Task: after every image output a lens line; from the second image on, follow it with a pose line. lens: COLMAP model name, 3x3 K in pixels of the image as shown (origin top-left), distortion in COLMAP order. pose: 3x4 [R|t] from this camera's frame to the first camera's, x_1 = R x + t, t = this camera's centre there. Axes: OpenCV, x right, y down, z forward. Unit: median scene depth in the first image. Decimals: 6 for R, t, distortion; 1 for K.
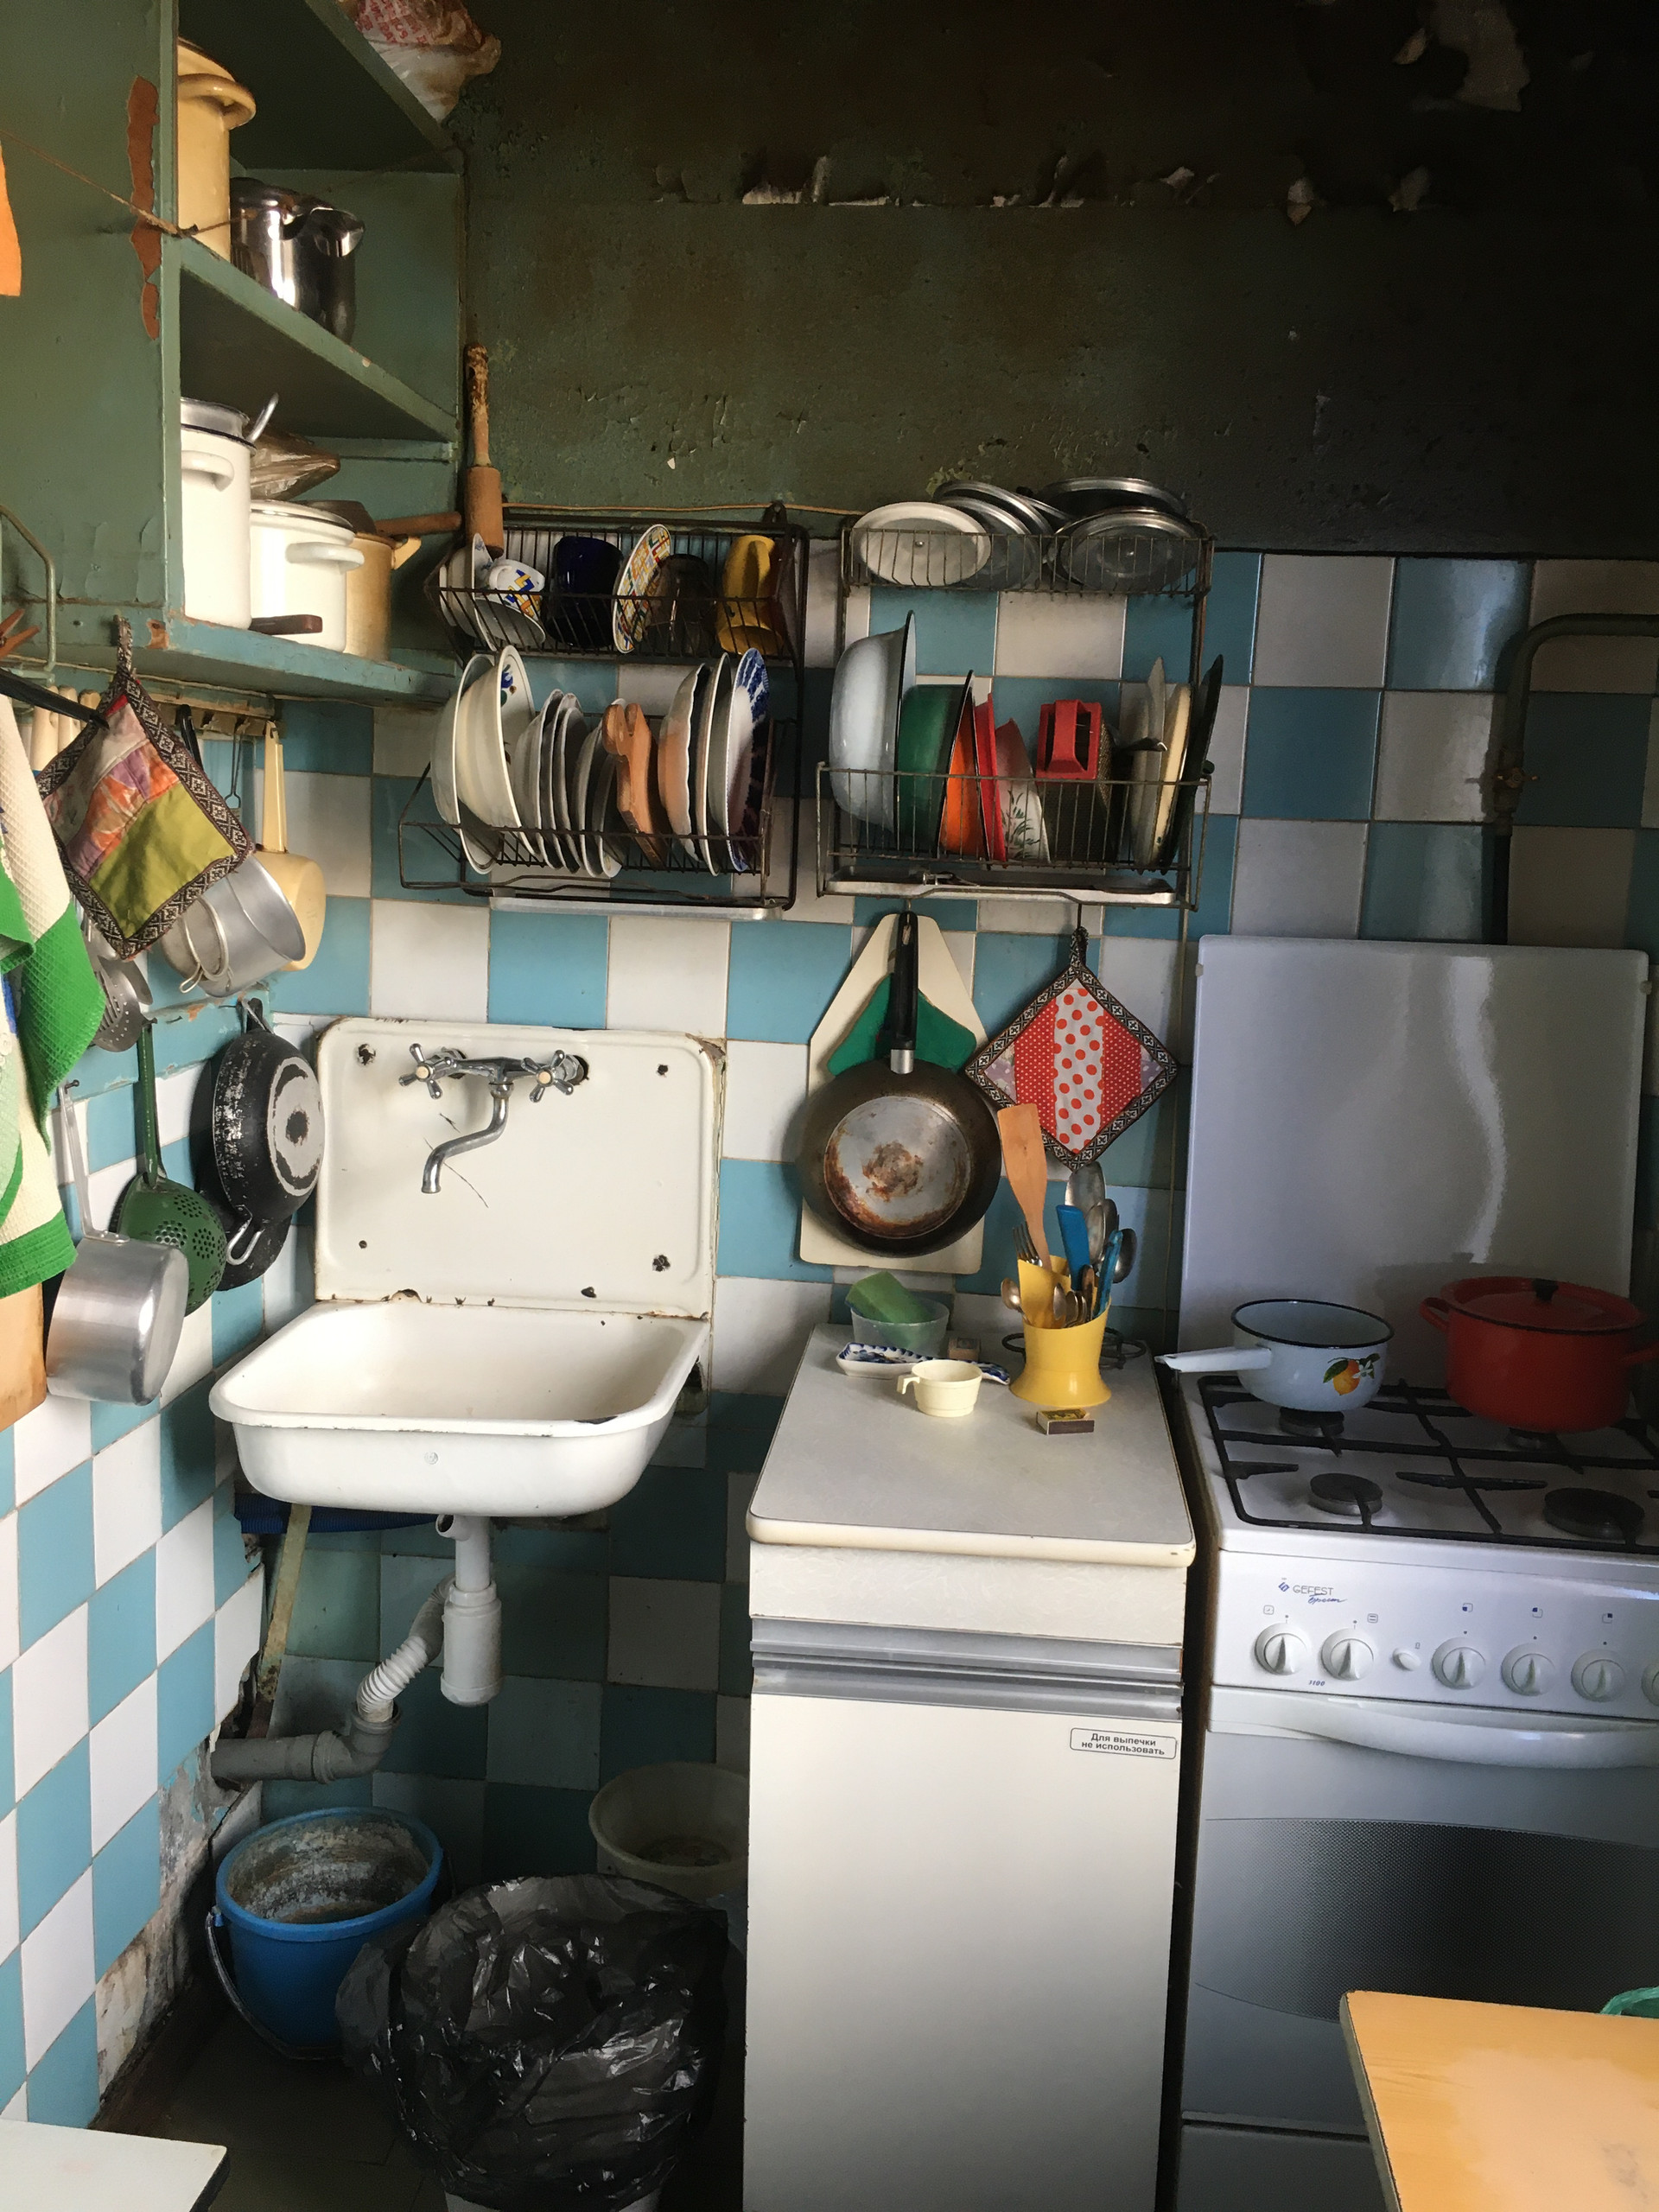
lens RADIAL K [[1878.1, 0, 830.7], [0, 1878.1, 1107.0], [0, 0, 1]] dist [0.052464, -0.045219]
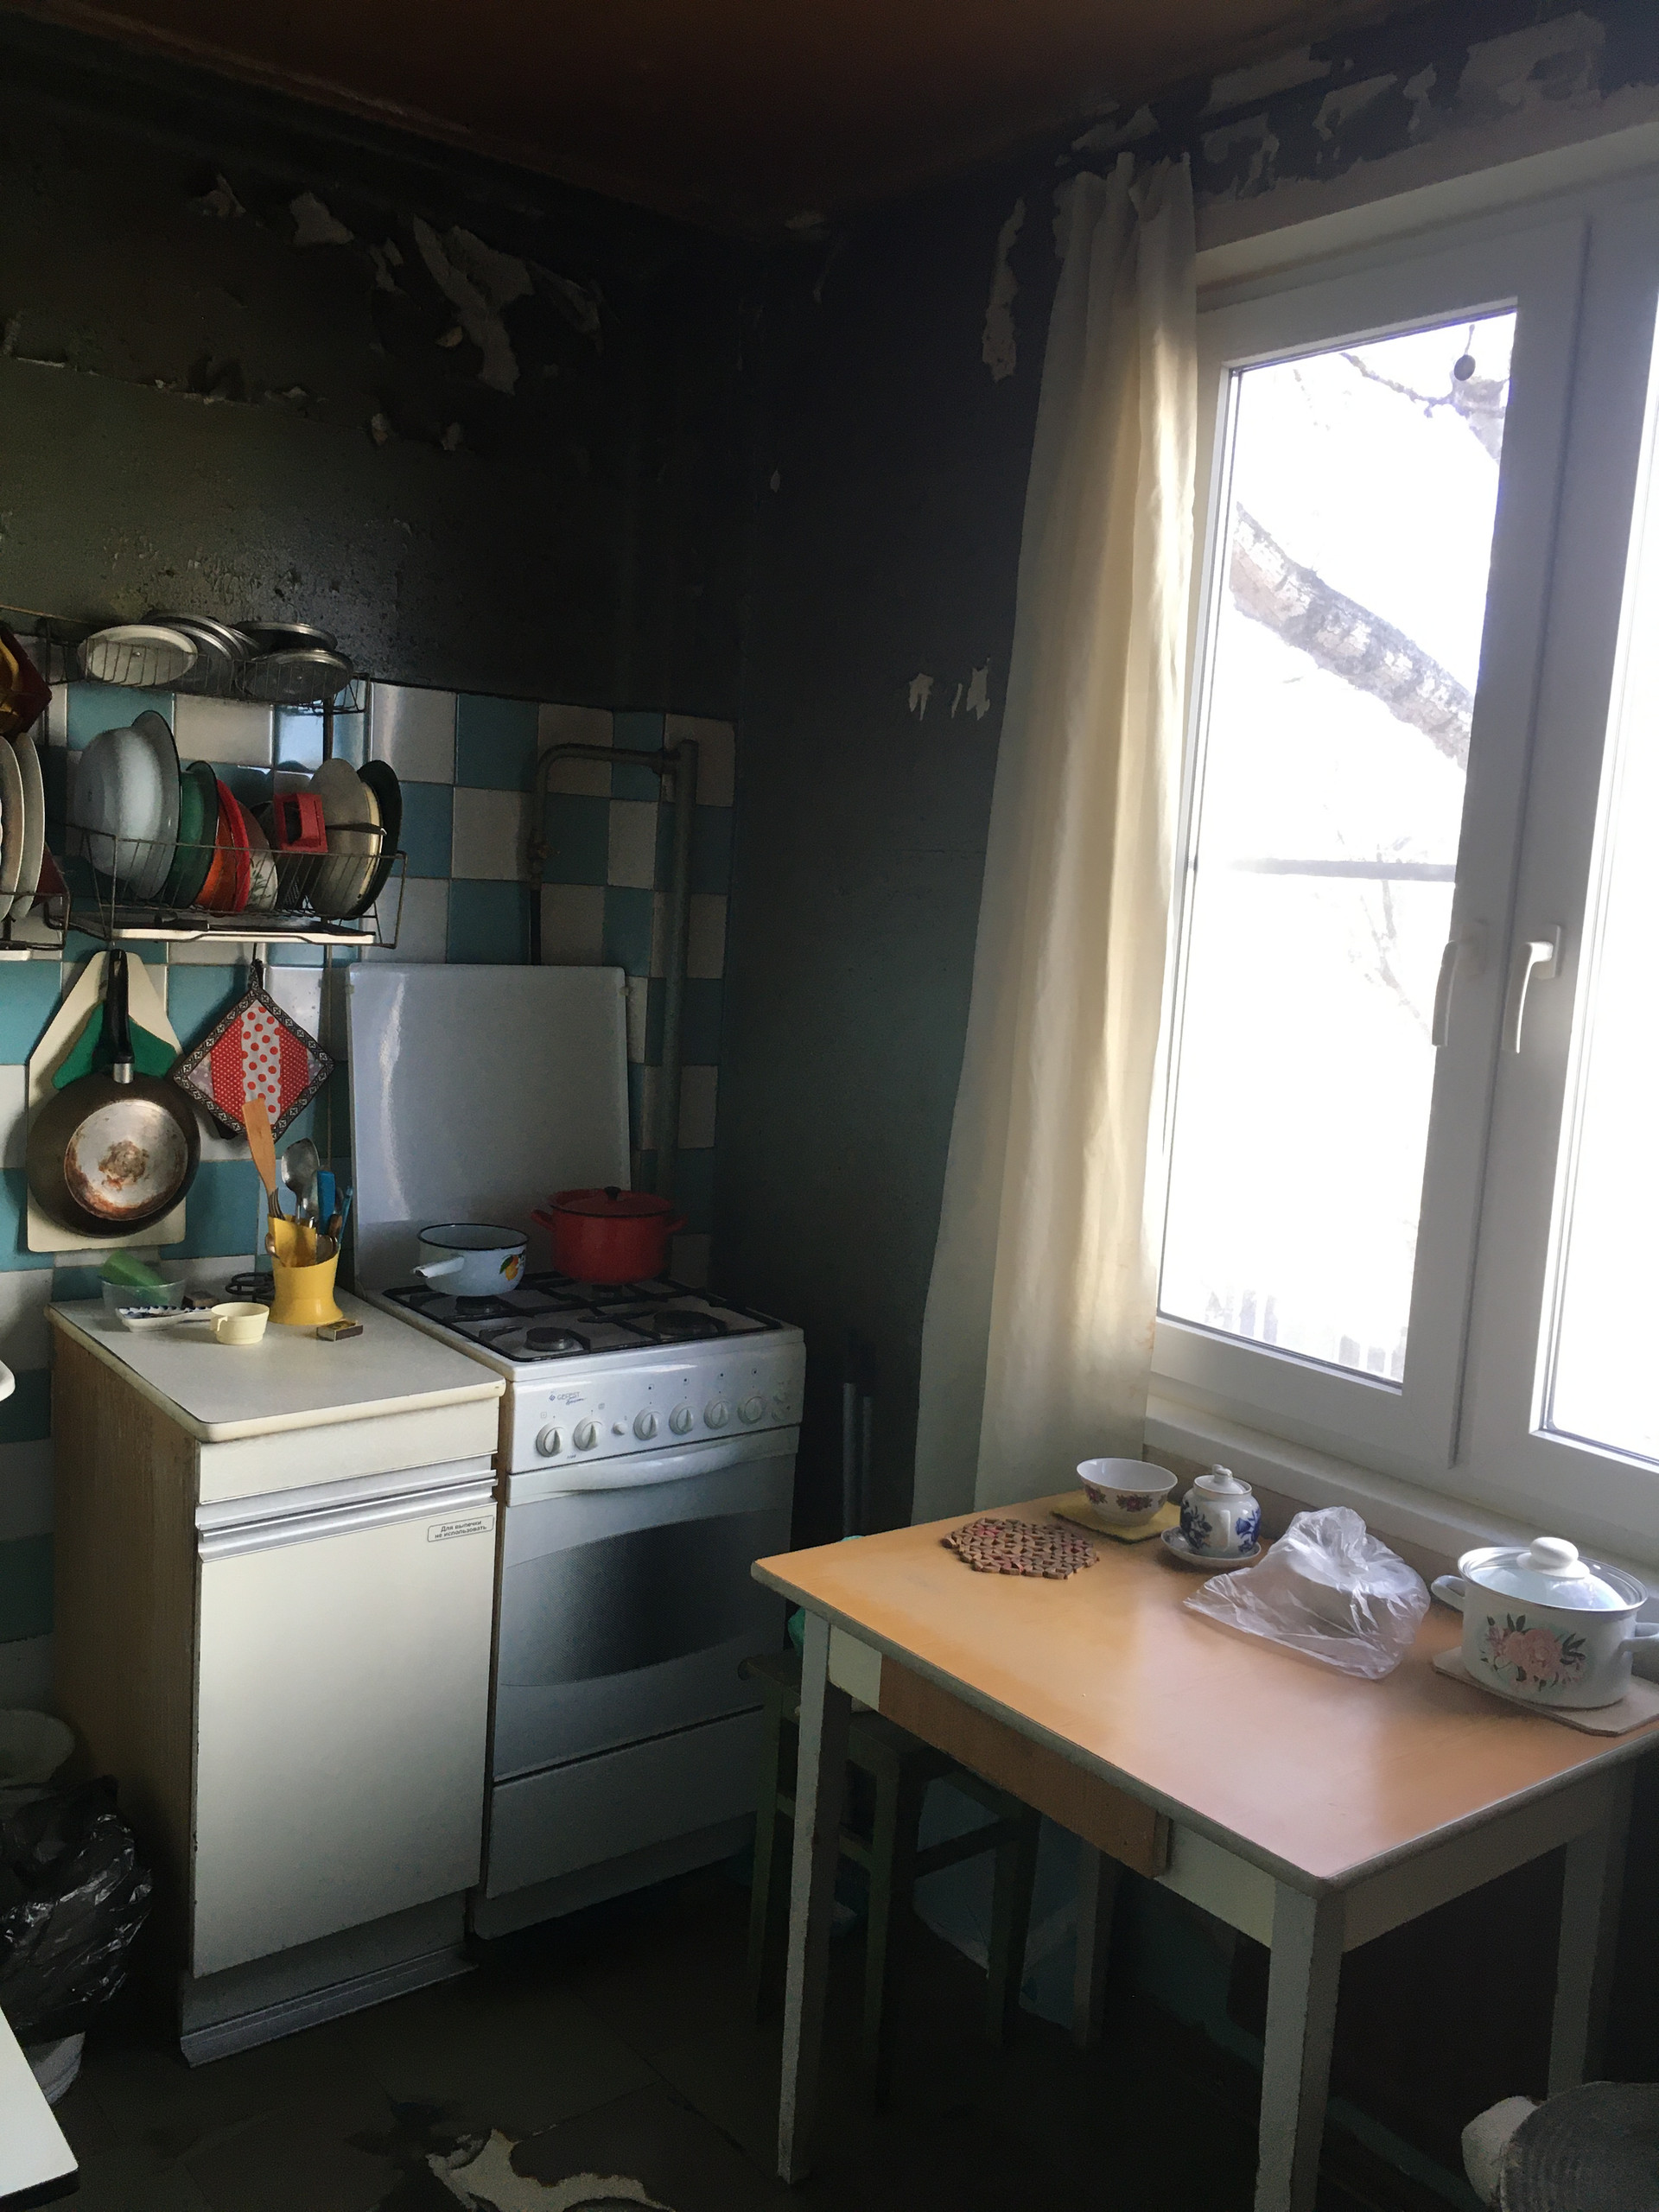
lens RADIAL K [[1878.1, 0, 826.2], [0, 1878.1, 1105.7], [0, 0, 1]] dist [0.052464, -0.045219]
pose [[0.725377, -0.079242, 0.683775, -0.470787], [0.075236, 0.996527, 0.035673, -0.012890], [-0.684227, 0.025568, 0.728820, -0.196879]]
